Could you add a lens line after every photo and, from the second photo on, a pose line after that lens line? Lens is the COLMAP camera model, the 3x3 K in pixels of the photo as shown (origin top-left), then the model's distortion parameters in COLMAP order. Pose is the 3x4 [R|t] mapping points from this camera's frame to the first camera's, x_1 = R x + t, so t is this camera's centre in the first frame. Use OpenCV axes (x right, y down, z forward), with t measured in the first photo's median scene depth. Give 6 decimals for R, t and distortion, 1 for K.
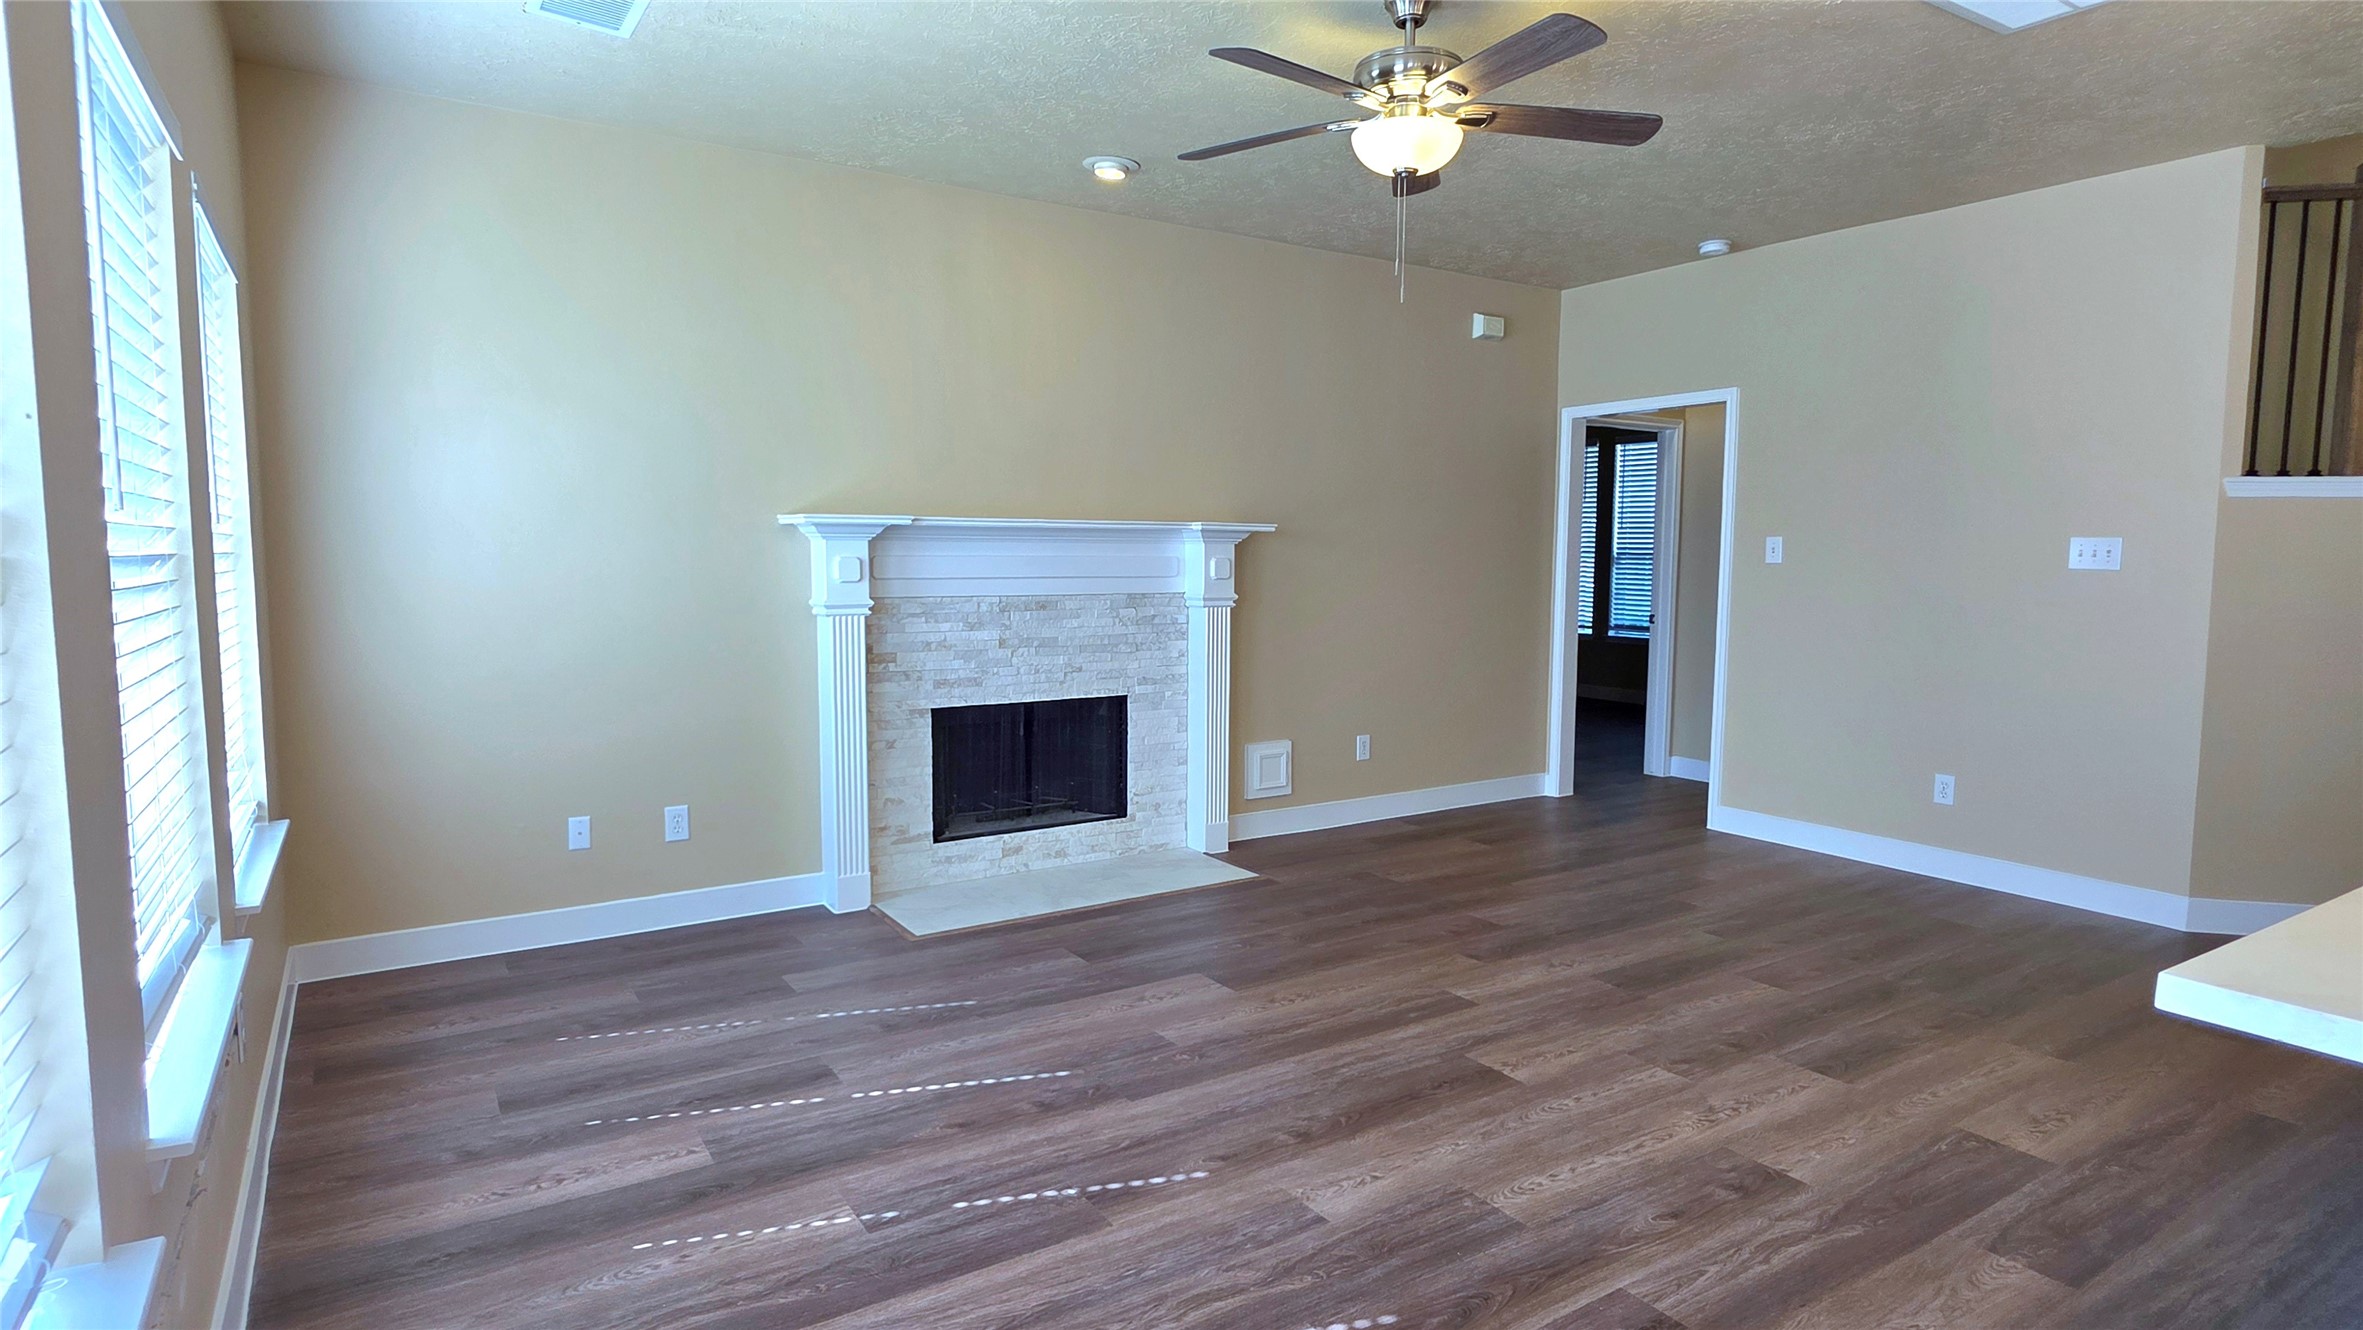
lens RADIAL K [[1233.8, 0, 1182.8], [0, 1233.8, 671.2], [0, 0, 1]] dist [-0.001408, -0.000186]
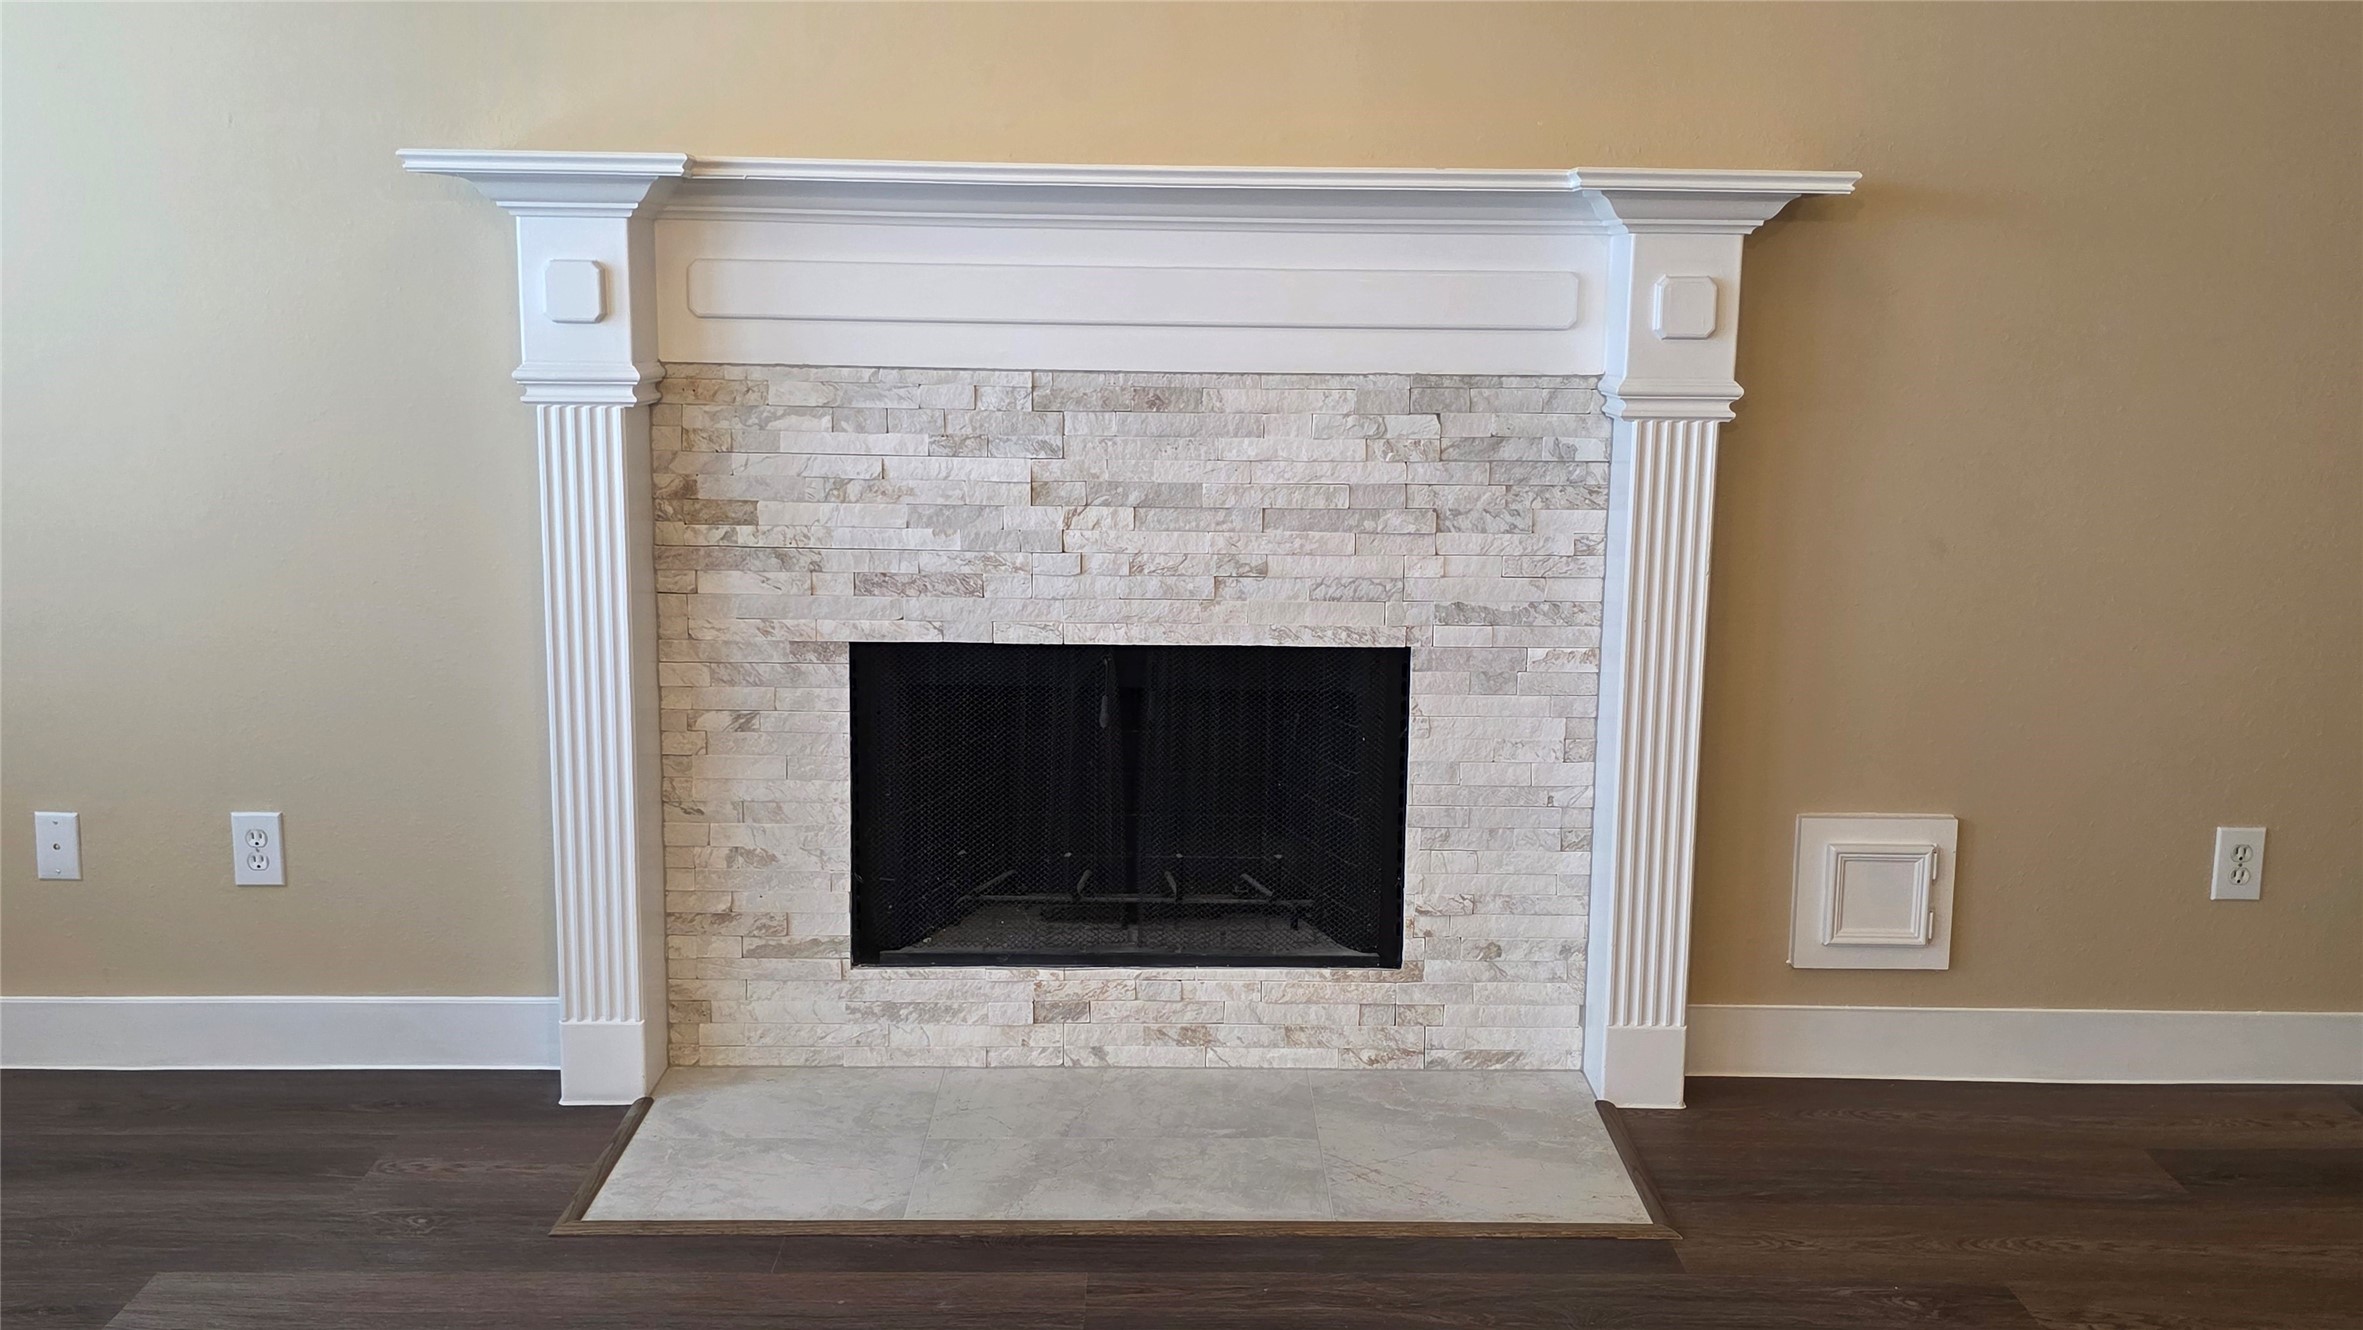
lens RADIAL K [[2149.5, 0, 1182.8], [0, 2149.5, 672.5], [0, 0, 1]] dist [0.085529, -0.018933]
pose [[0.846241, 0.104872, -0.522378, 0.245880], [-0.061056, 0.993066, 0.100457, -0.035605], [0.529291, -0.053117, 0.846776, 0.427831]]
